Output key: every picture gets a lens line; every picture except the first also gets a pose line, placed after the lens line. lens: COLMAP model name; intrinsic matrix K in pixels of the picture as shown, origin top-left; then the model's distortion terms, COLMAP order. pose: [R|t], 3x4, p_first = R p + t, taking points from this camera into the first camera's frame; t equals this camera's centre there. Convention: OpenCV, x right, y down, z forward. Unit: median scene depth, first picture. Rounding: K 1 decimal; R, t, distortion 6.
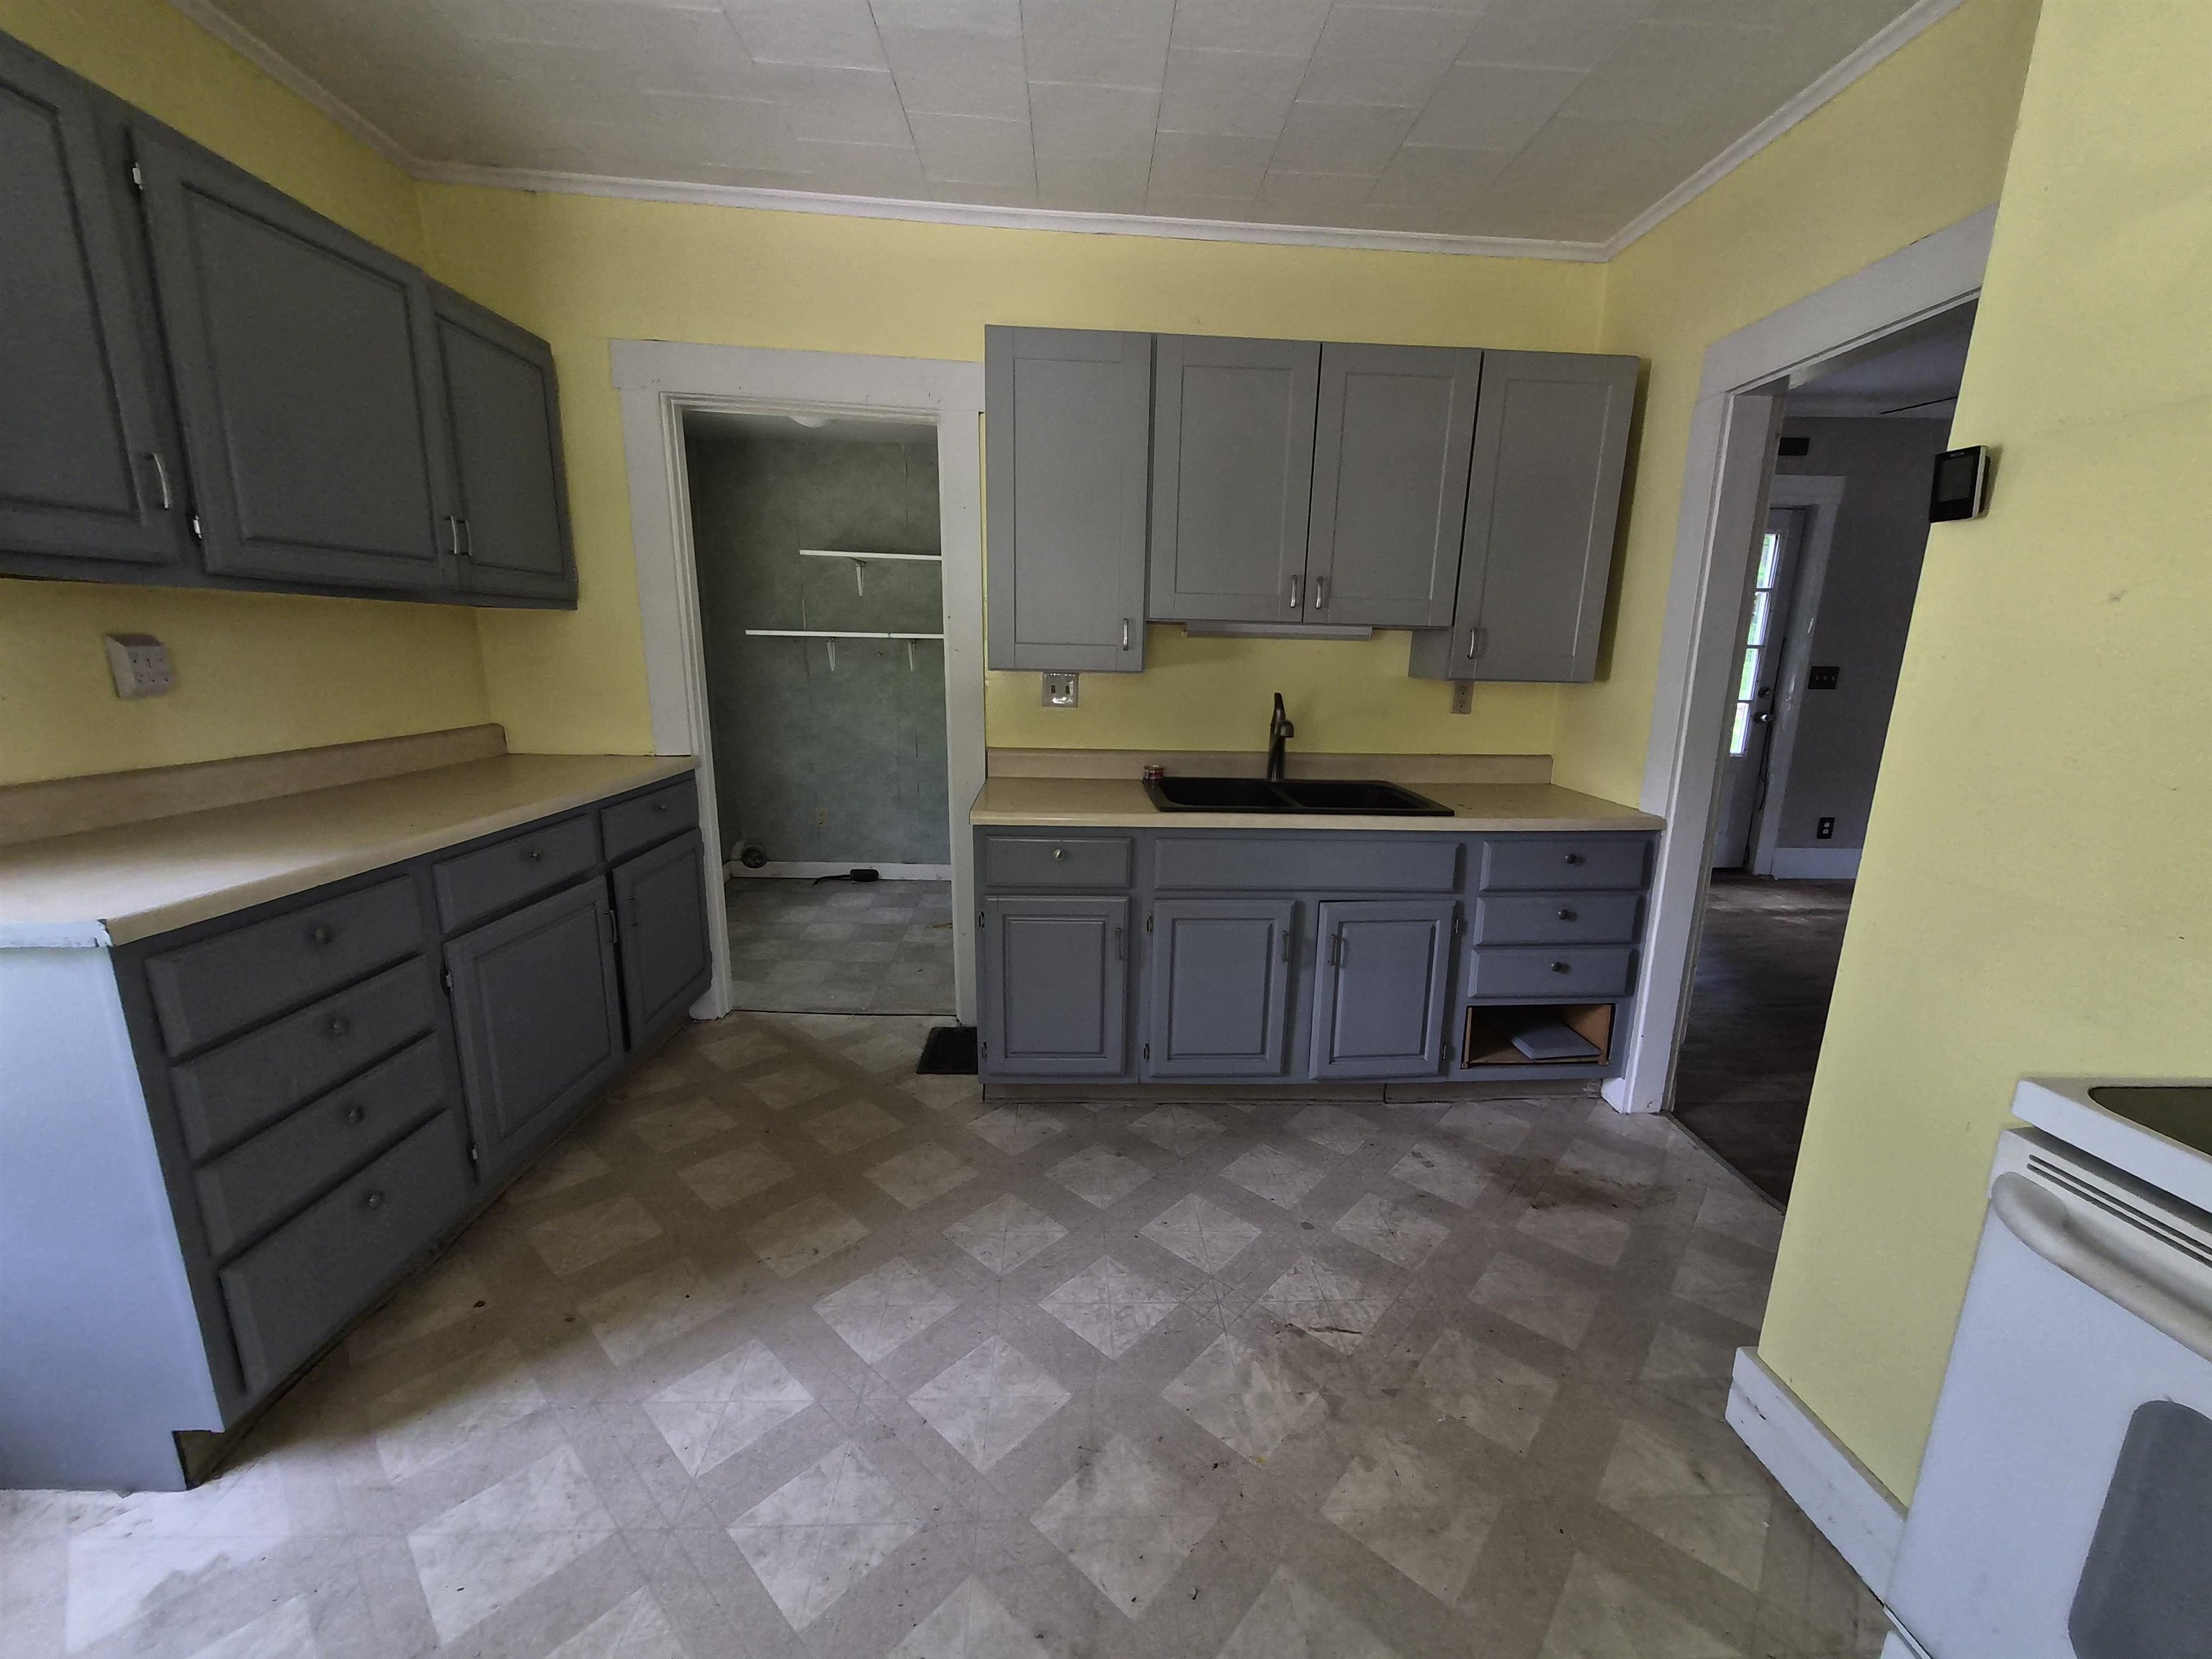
lens RADIAL K [[868.9, 0, 1118.7], [0, 868.9, 830.1], [0, 0, 1]] dist [0.001917, 0.000117]
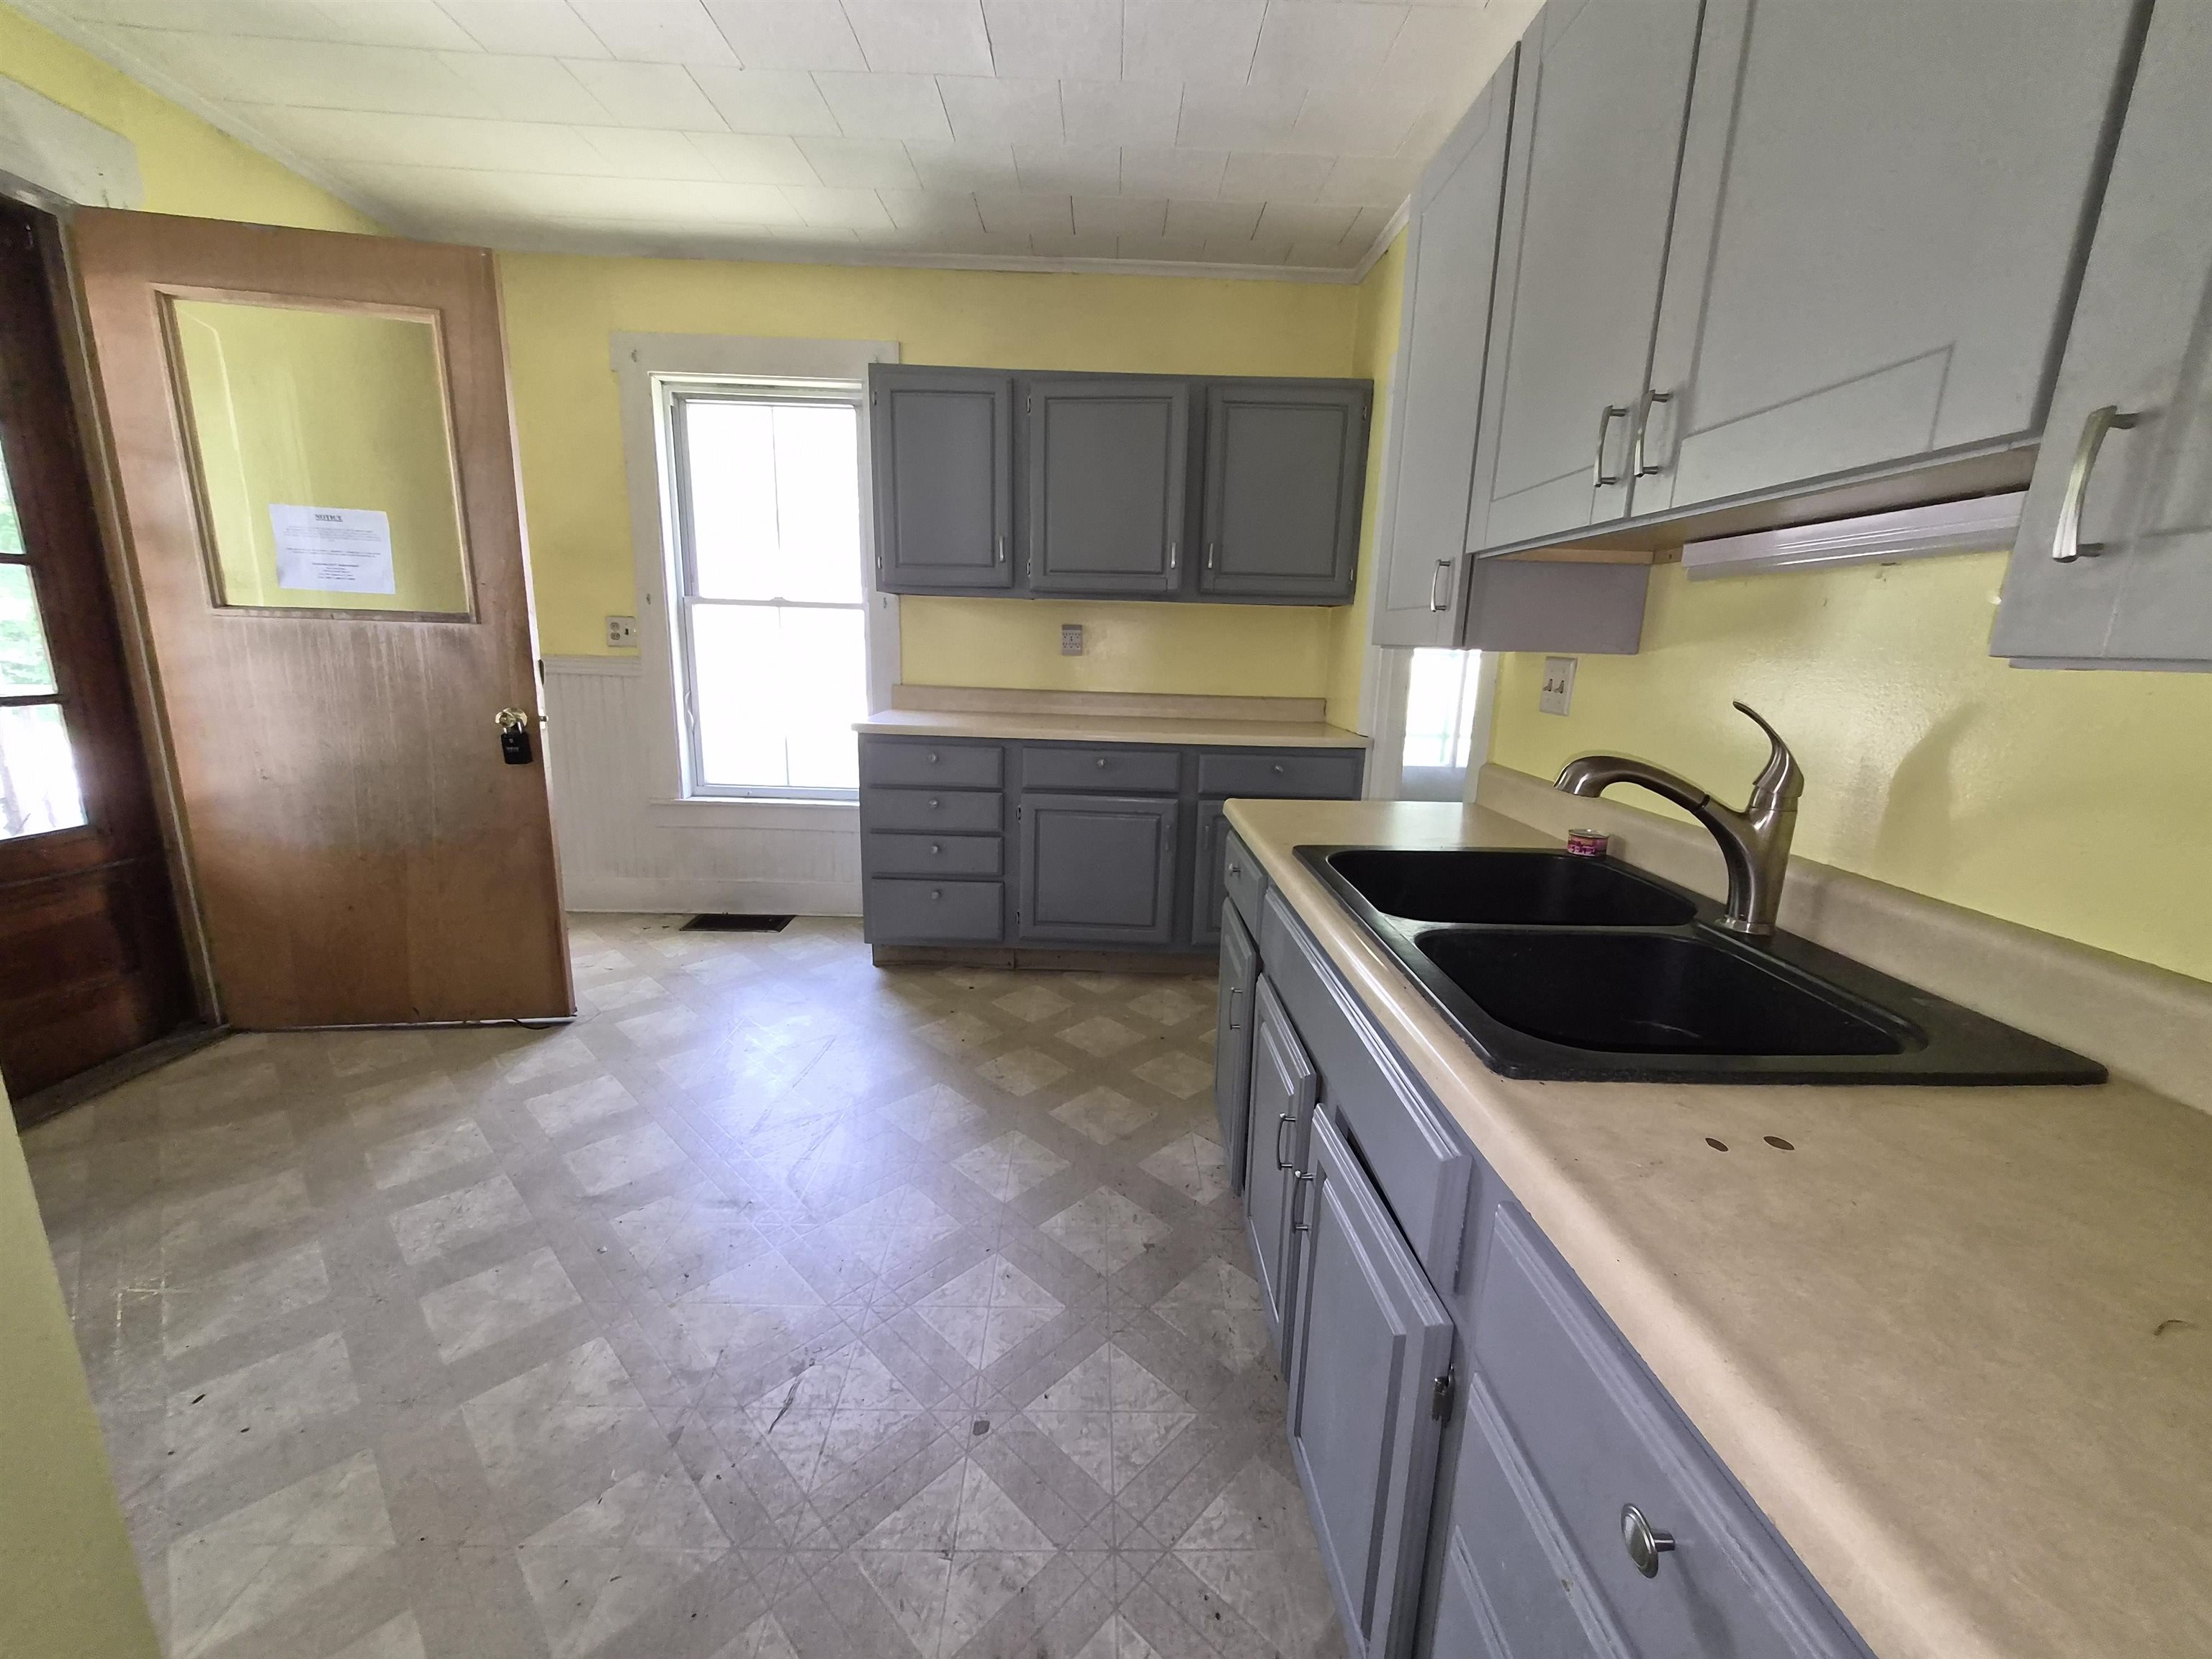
lens RADIAL K [[868.9, 0, 1109.5], [0, 868.9, 829.8], [0, 0, 1]] dist [0.001917, 0.000117]
pose [[-0.032867, 0.192635, -0.980720, 0.894848], [-0.232609, 0.952831, 0.194952, -0.172137], [0.972015, 0.234531, 0.013492, 1.096912]]
